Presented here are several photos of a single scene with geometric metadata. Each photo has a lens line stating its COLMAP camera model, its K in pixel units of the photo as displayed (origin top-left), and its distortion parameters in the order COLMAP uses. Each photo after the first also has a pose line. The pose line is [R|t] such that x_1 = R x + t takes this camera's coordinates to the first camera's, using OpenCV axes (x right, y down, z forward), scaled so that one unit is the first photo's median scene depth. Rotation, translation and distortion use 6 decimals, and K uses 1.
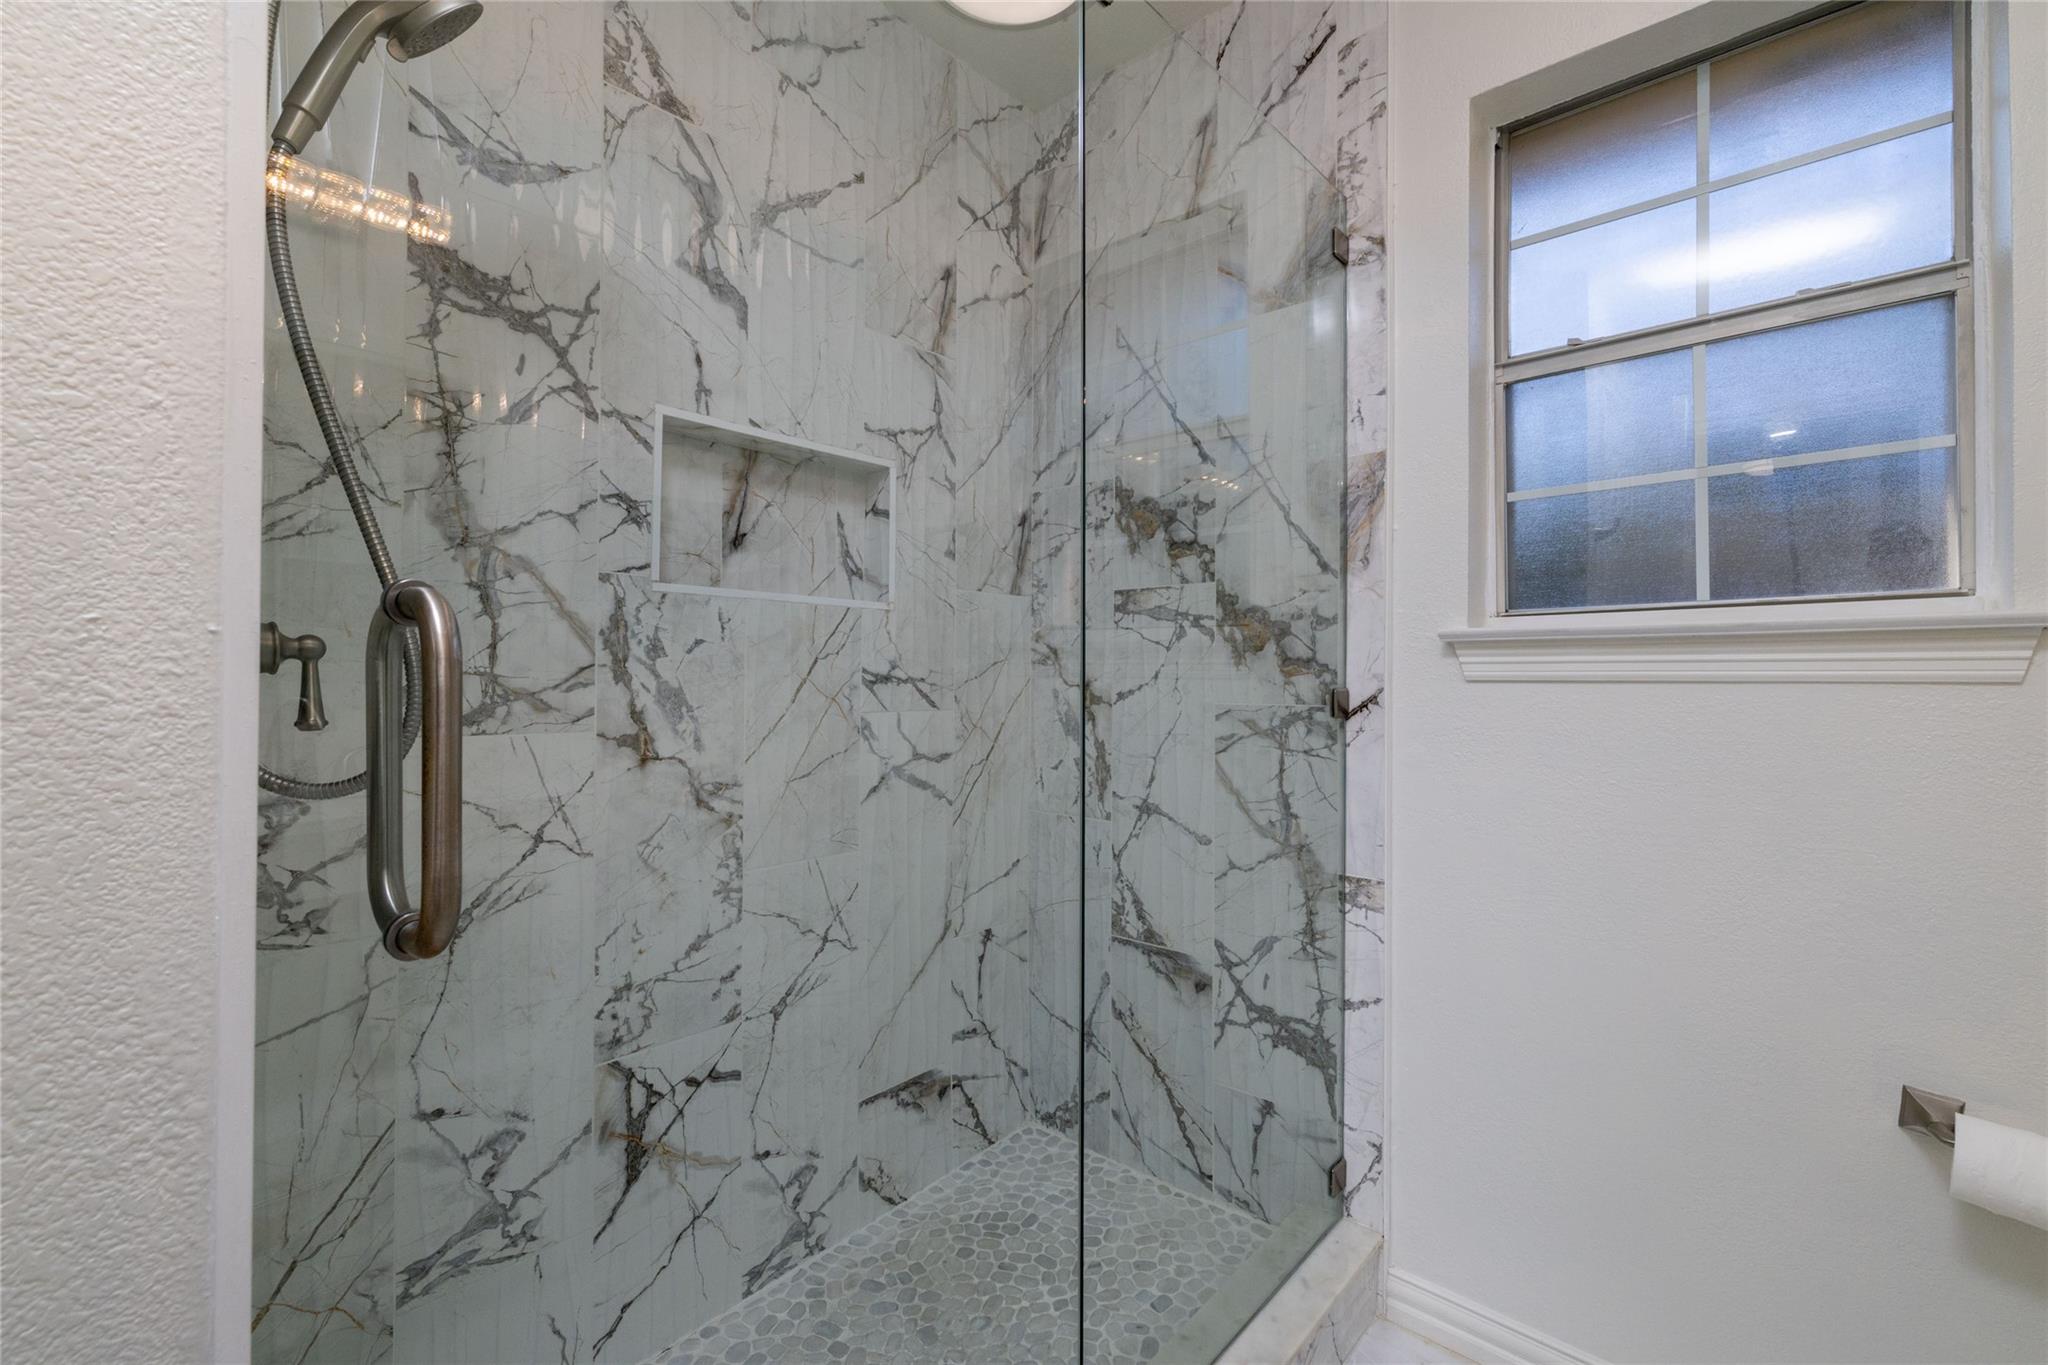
lens RADIAL K [[877.4, 0, 1017.6], [0, 877.4, 672.6], [0, 0, 1]] dist [-0.002485, 0.000969]
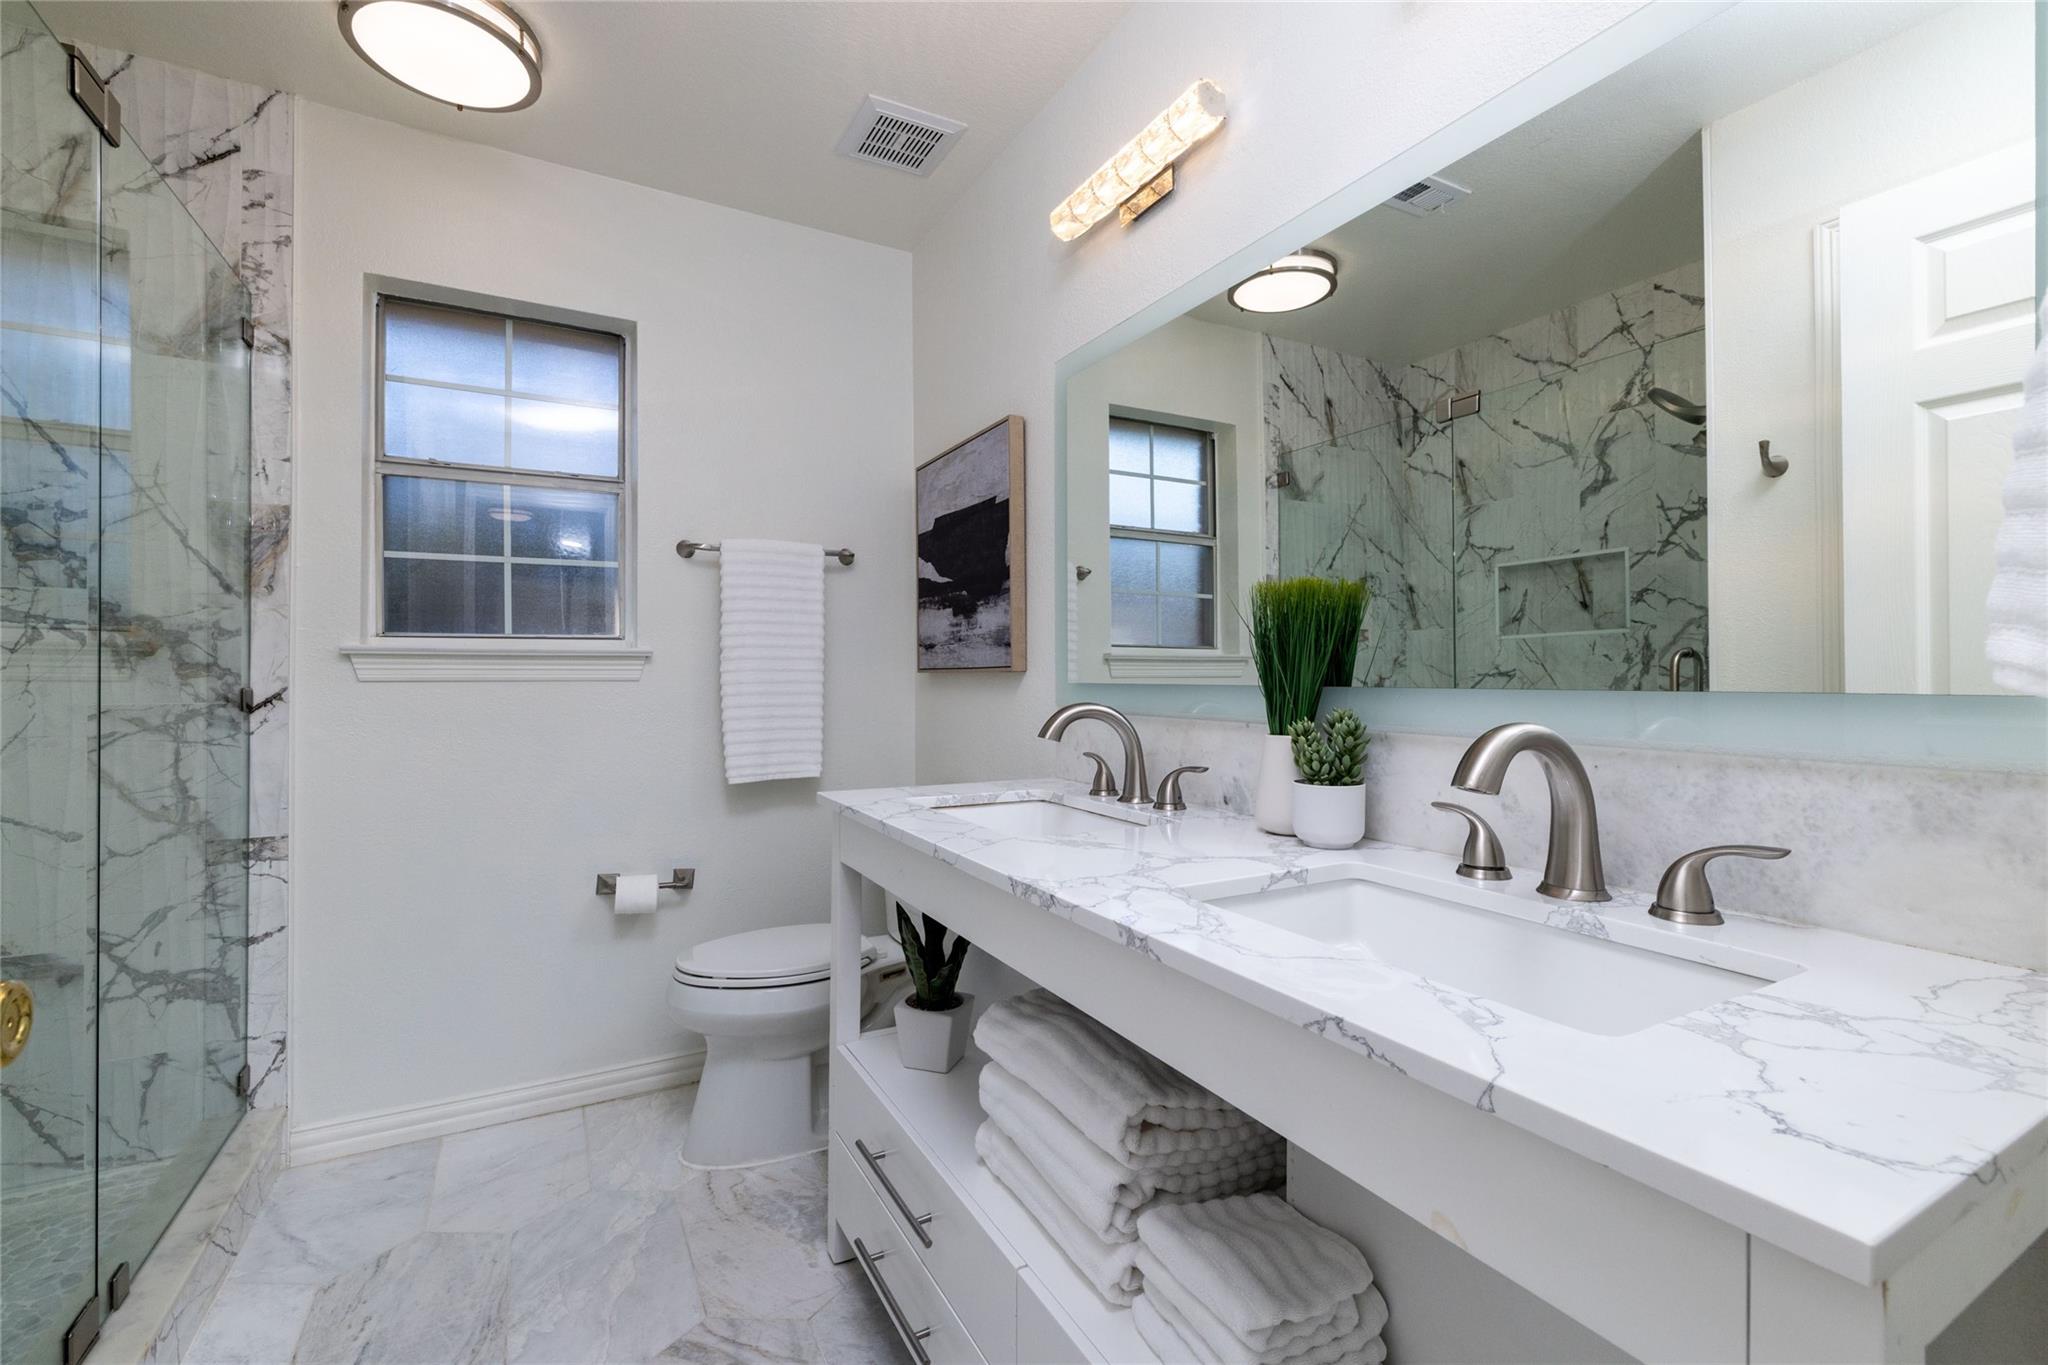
lens RADIAL K [[877.4, 0, 1017.6], [0, 877.4, 672.6], [0, 0, 1]] dist [-0.002485, 0.000969]
pose [[0.325042, 0.003191, 0.945694, -0.442087], [-0.002932, 0.999993, -0.002366, -0.004300], [-0.945695, -0.002003, 0.325049, -0.430203]]
